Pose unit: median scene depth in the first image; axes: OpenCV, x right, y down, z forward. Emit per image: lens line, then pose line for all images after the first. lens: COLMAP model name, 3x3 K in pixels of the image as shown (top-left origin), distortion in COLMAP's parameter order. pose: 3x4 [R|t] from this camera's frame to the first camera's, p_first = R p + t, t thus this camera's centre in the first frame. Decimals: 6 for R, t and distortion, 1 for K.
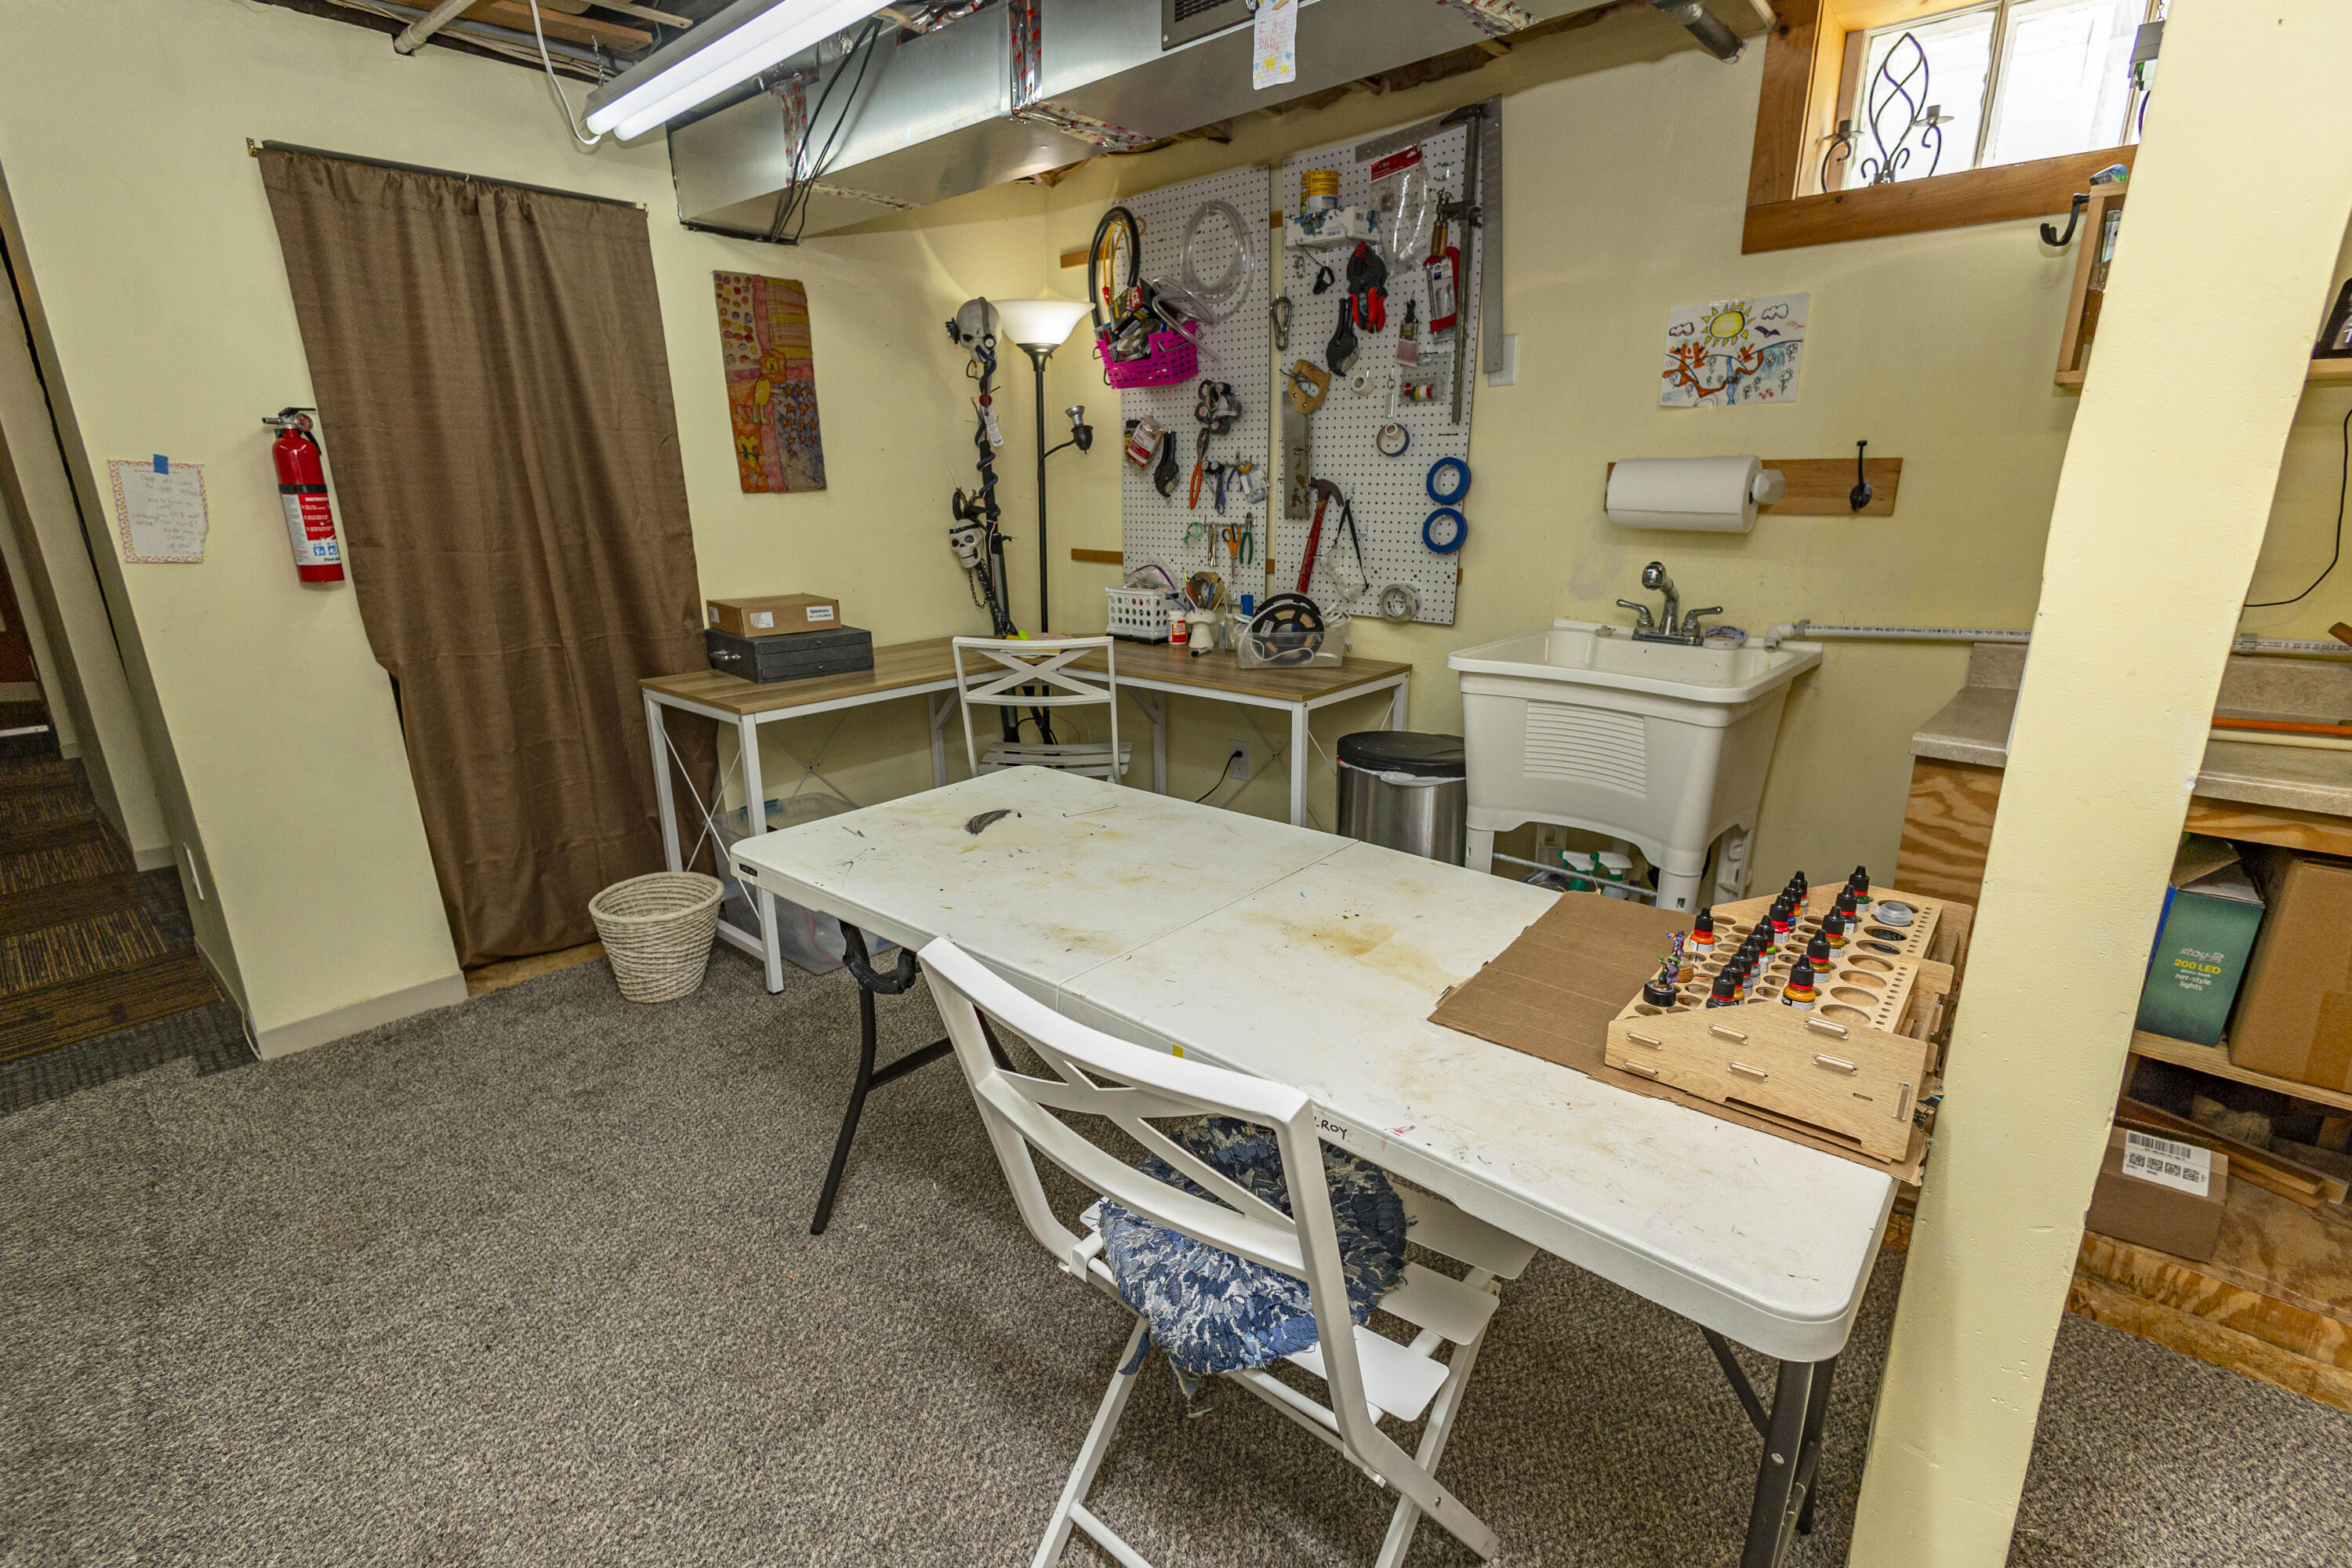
lens RADIAL K [[1080.6, 0, 1175.8], [0, 1080.6, 783.9], [0, 0, 1]] dist [0.009658, 0.000228]
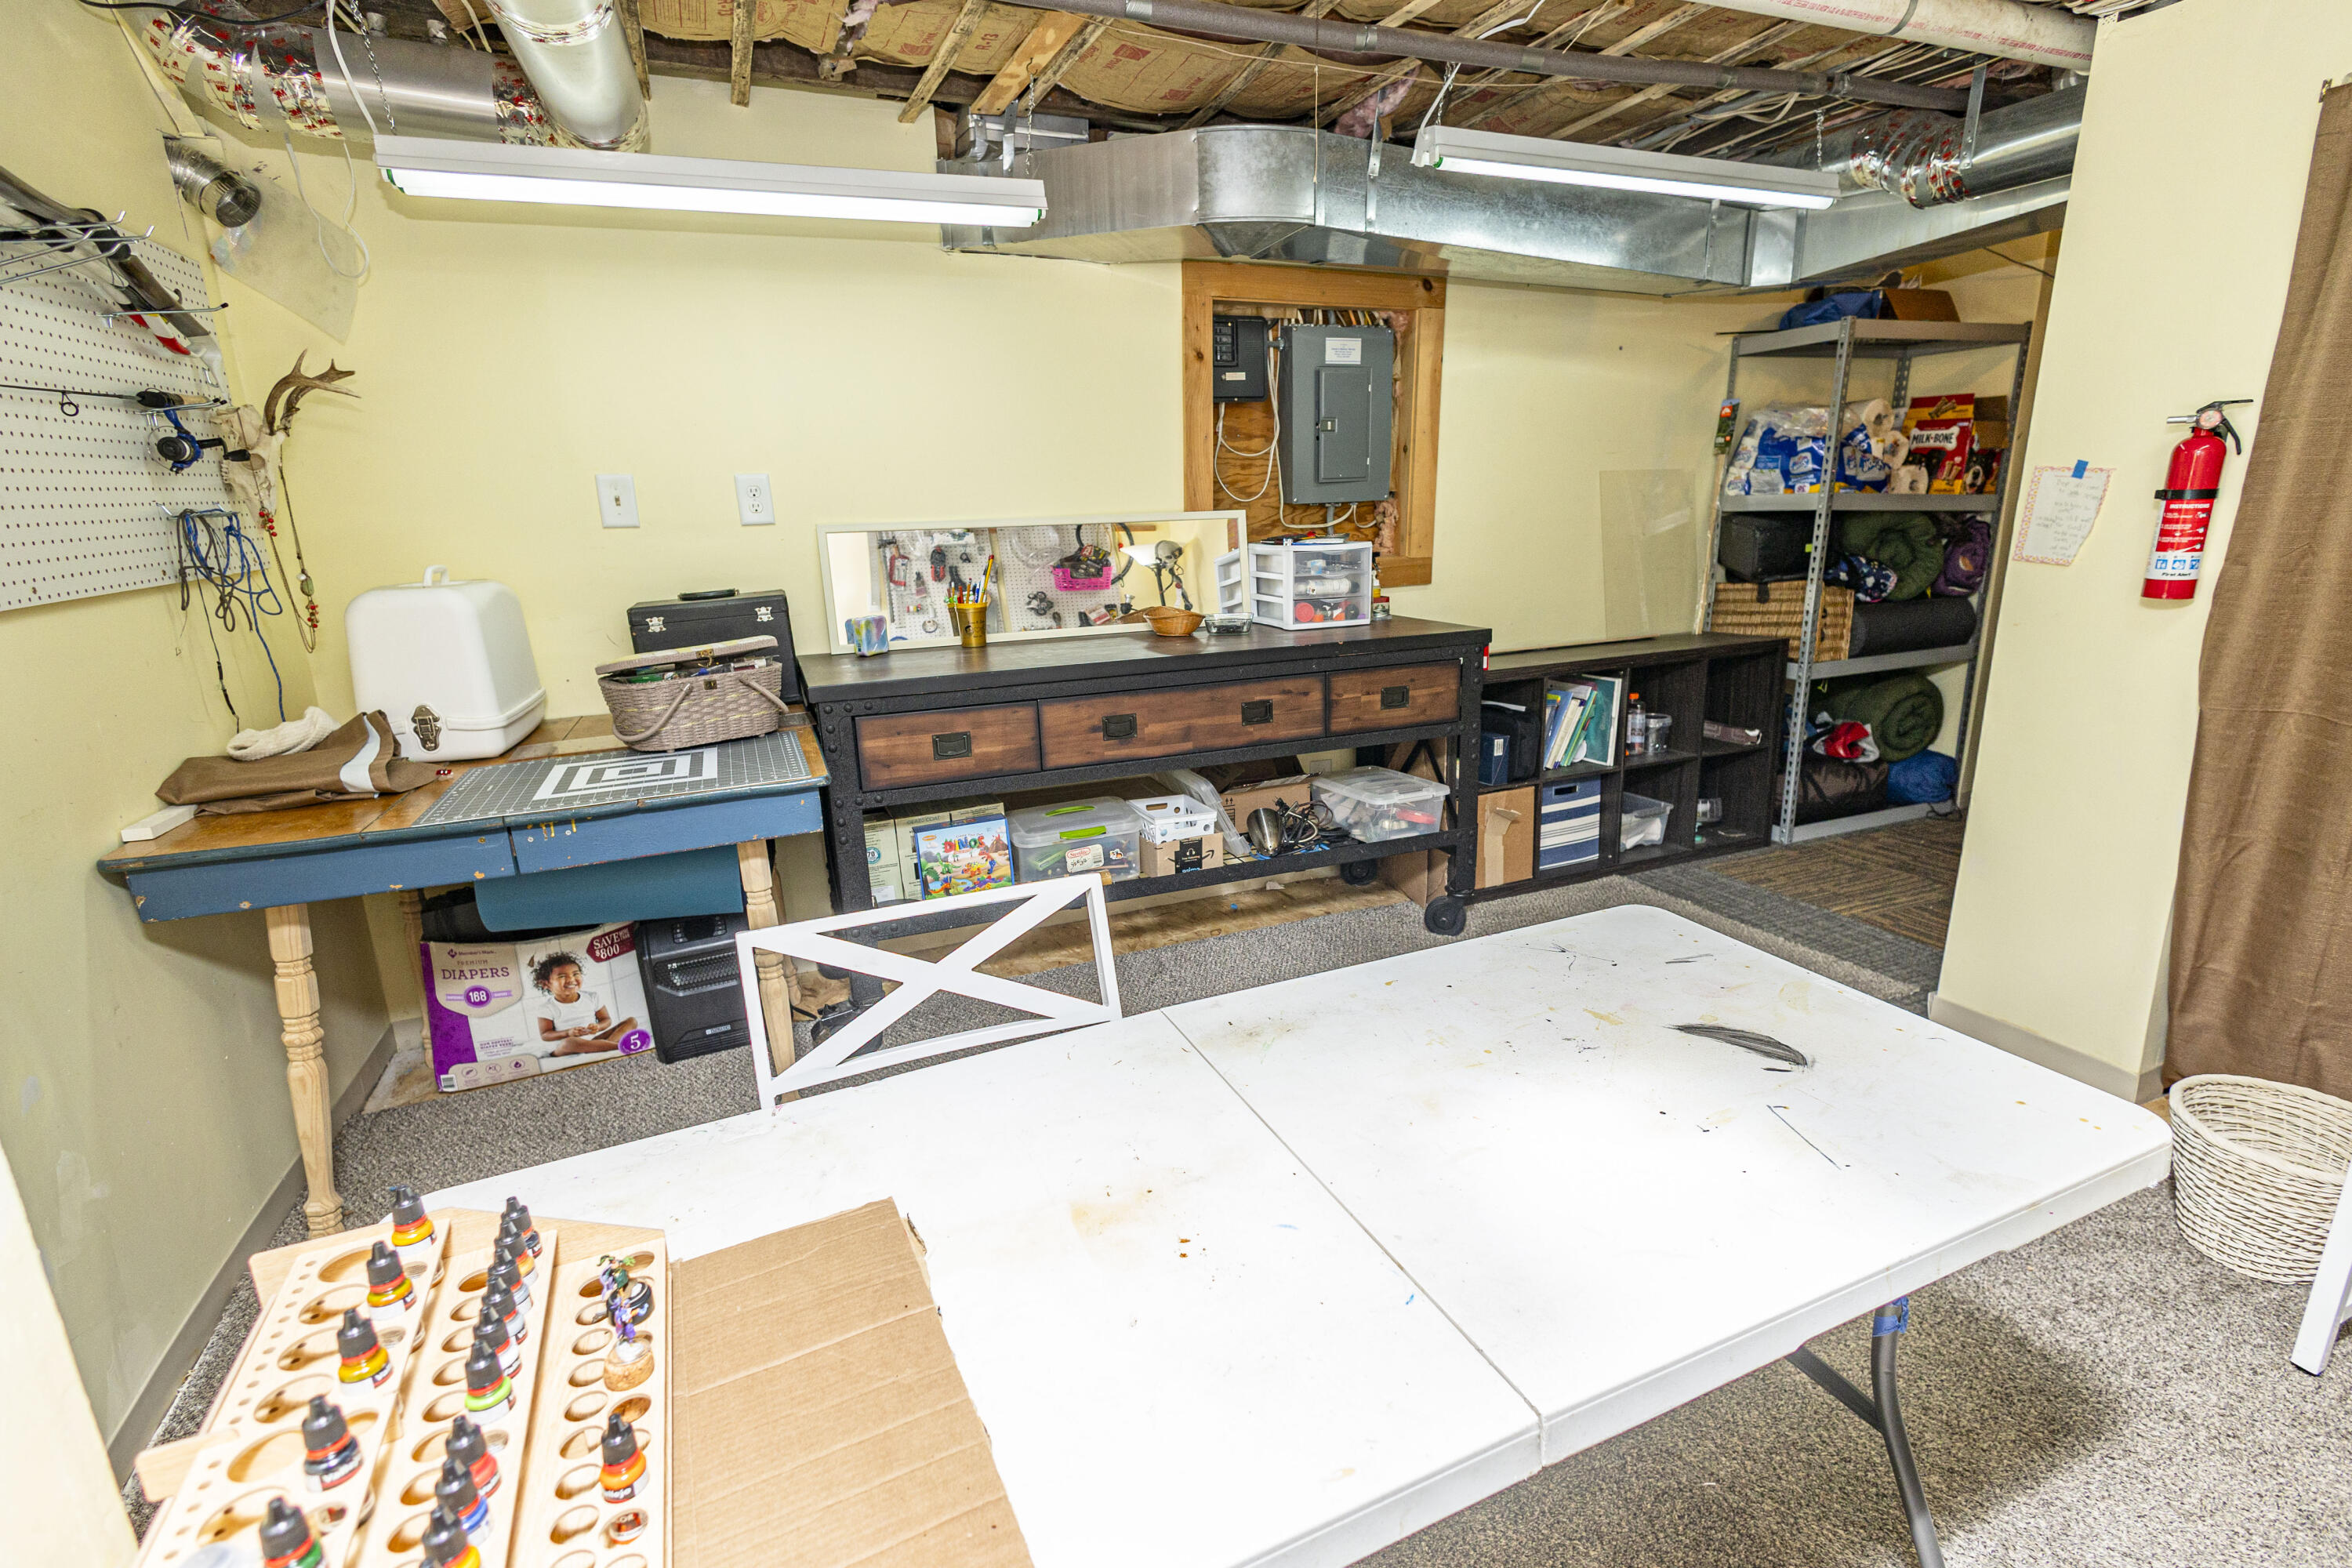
lens RADIAL K [[1080.6, 0, 1177.3], [0, 1080.6, 782.2], [0, 0, 1]] dist [0.009658, 0.000228]
pose [[-0.415950, 0.255365, -0.872797, 0.394311], [-0.222415, 0.902048, 0.369920, -0.216432], [0.881769, 0.347991, -0.318410, 0.676265]]
